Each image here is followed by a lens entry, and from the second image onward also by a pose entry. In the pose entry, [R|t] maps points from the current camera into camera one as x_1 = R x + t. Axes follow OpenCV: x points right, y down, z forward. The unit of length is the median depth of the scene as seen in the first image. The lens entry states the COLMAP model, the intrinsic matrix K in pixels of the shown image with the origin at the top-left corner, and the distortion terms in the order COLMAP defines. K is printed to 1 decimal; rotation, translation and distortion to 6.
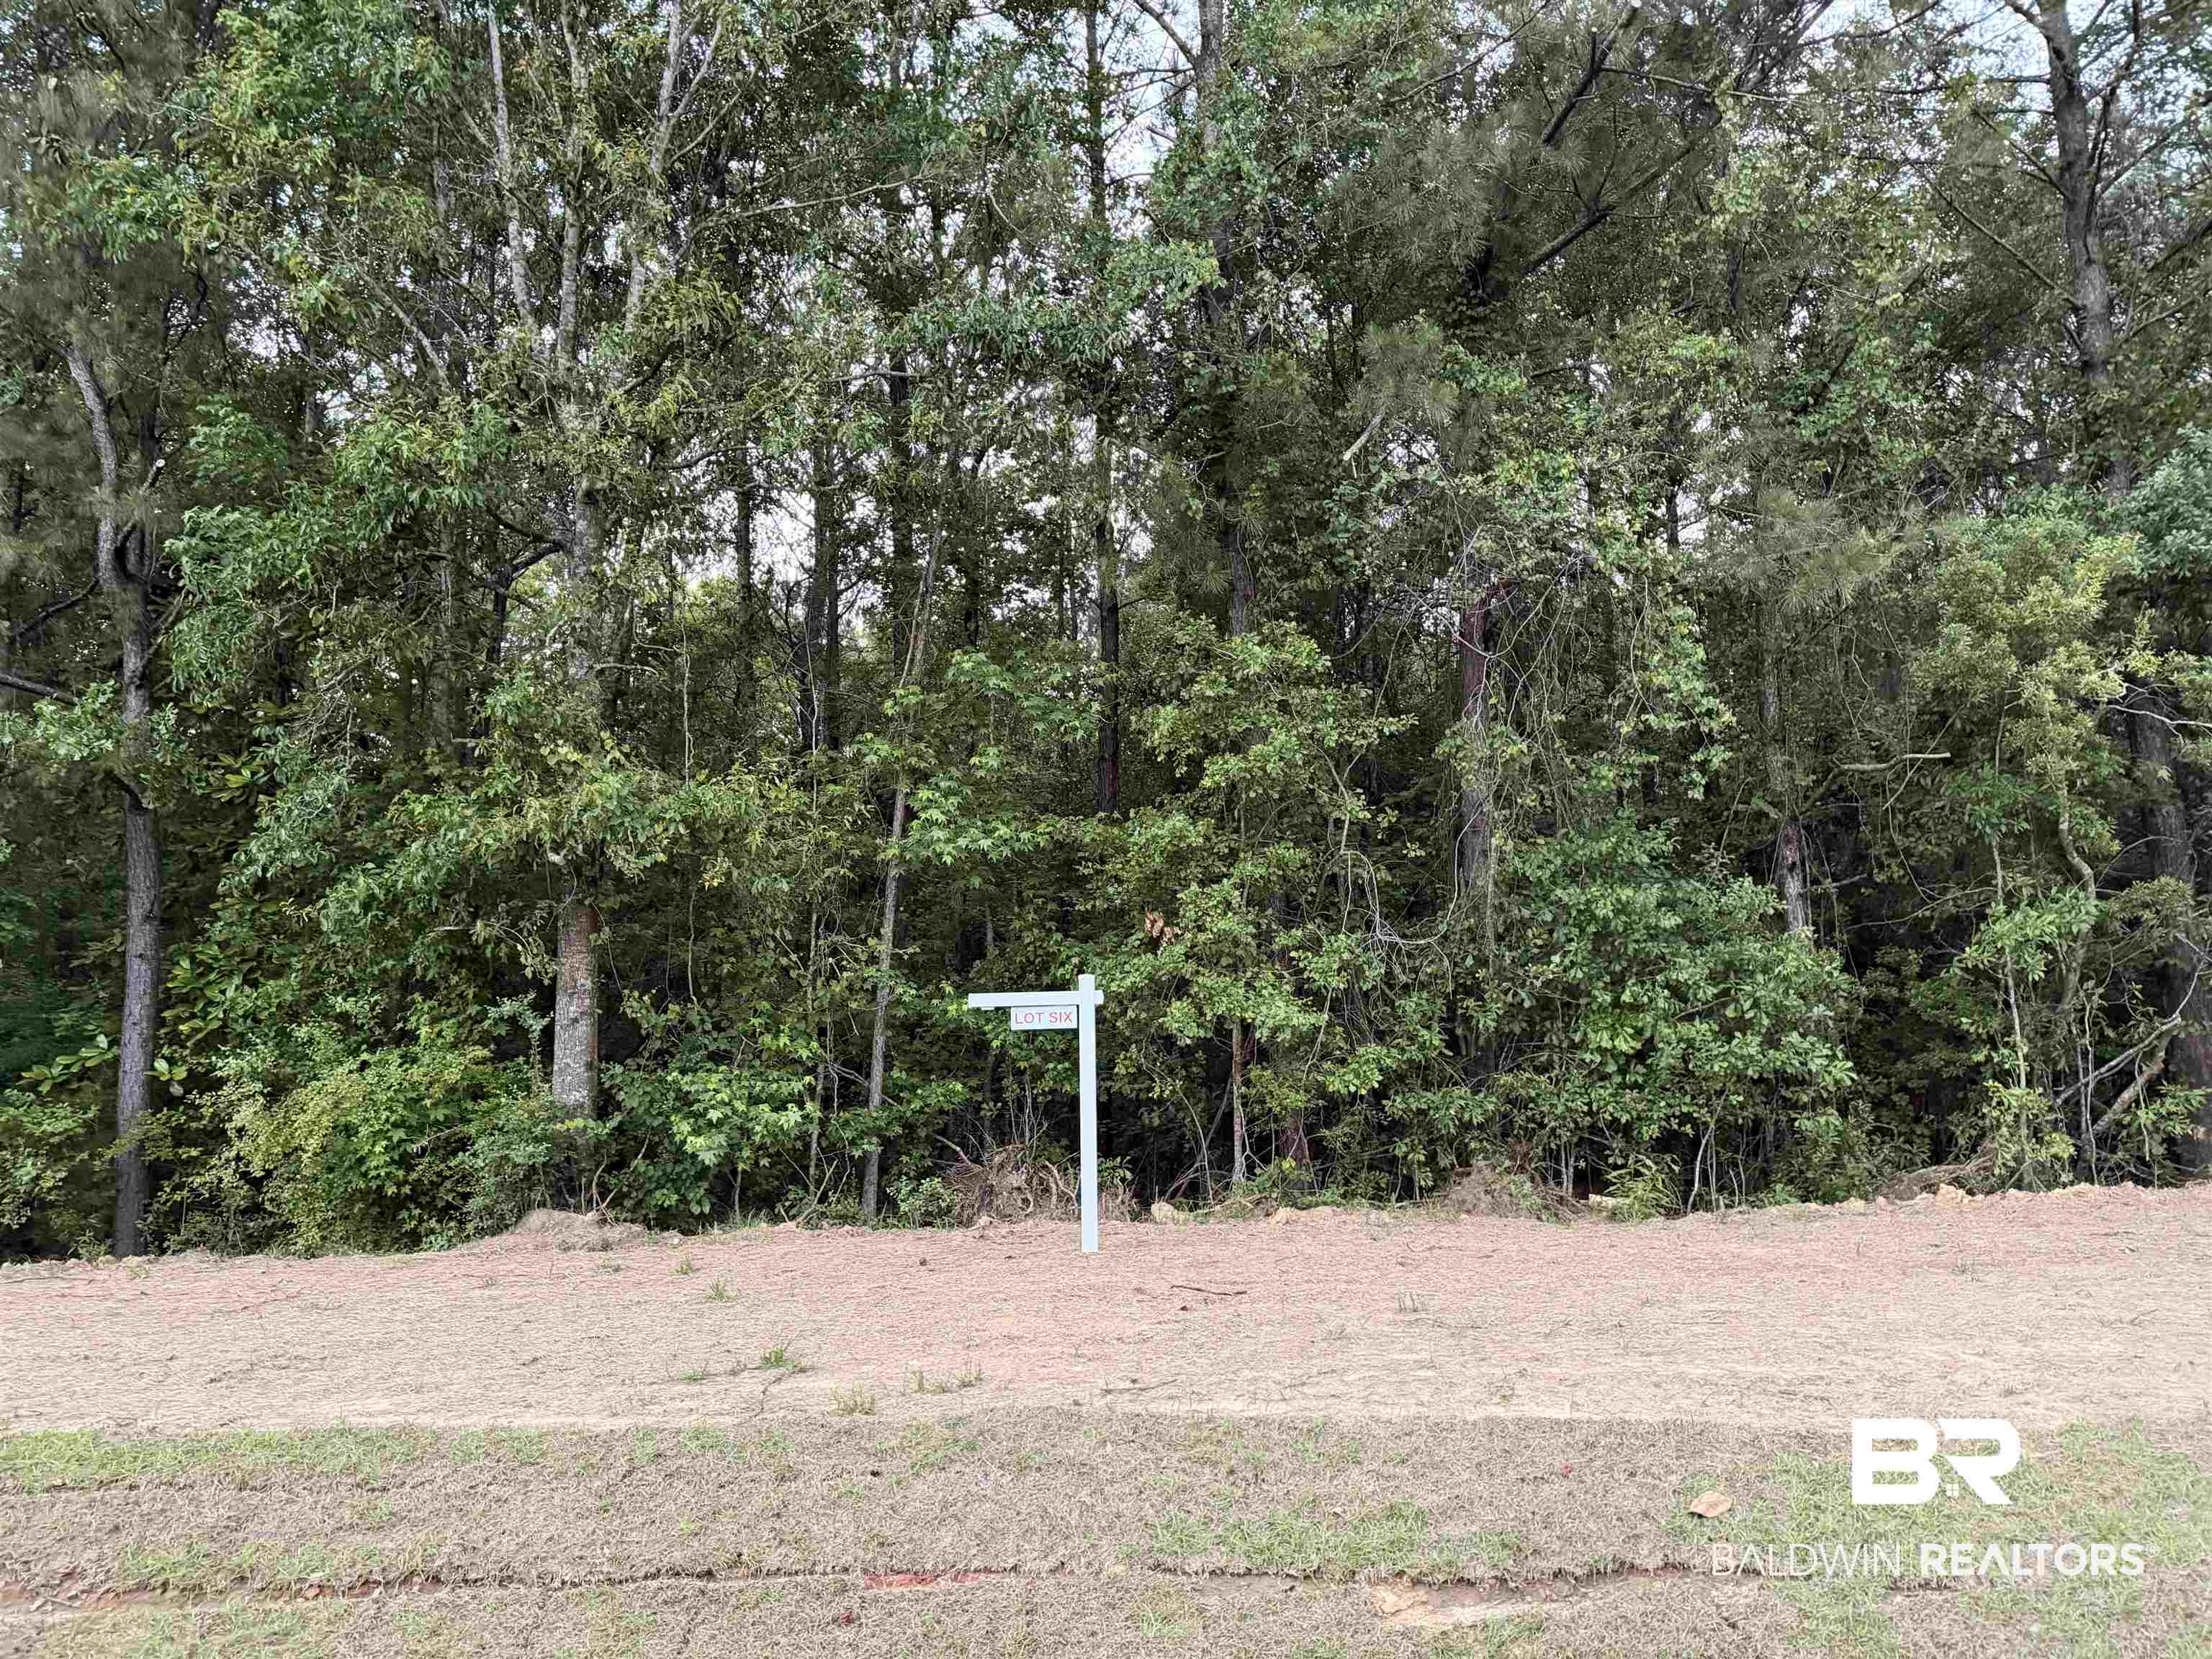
lens RADIAL K [[1681.6, 0, 1106.0], [0, 1681.6, 829.5], [0, 0, 1]] dist [0.290410, -0.592948]
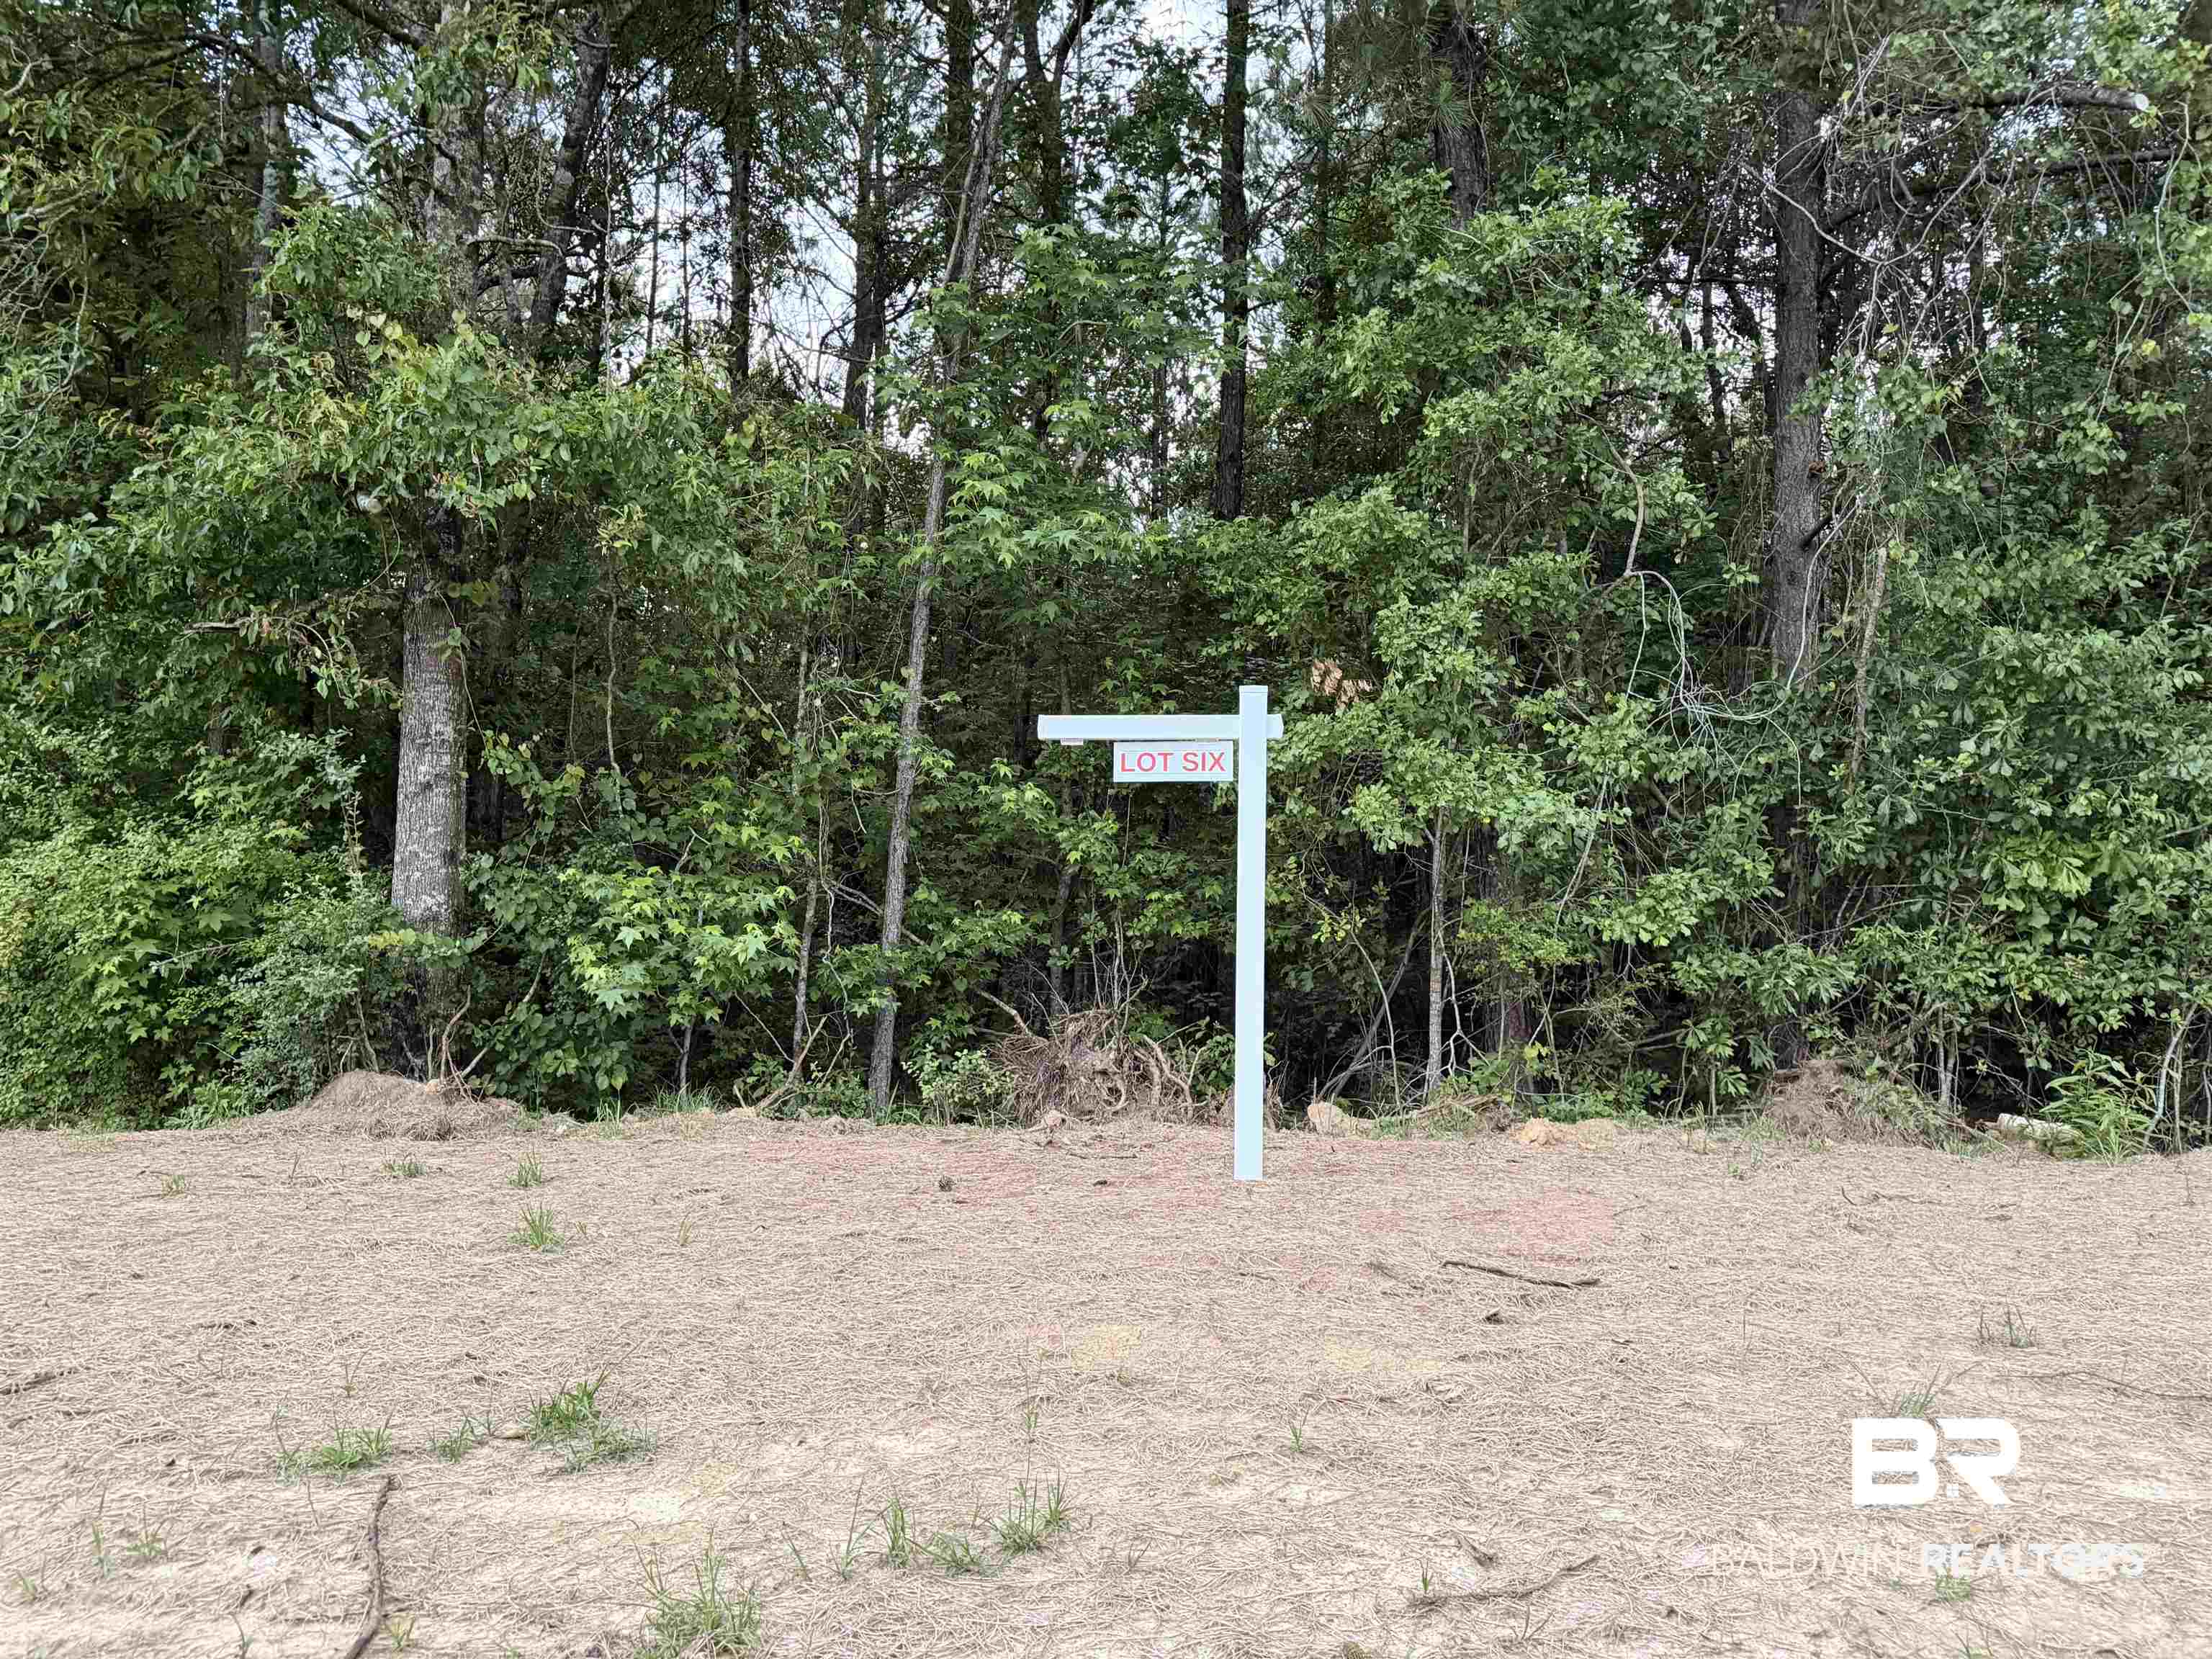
lens RADIAL K [[1693.8, 0, 1106.0], [0, 1693.8, 829.5], [0, 0, 1]] dist [0.204576, -0.297963]
pose [[0.998881, 0.031052, -0.035659, -0.030822], [-0.029142, 0.998175, 0.052888, 0.084657], [0.037236, -0.051790, 0.997964, 0.359470]]
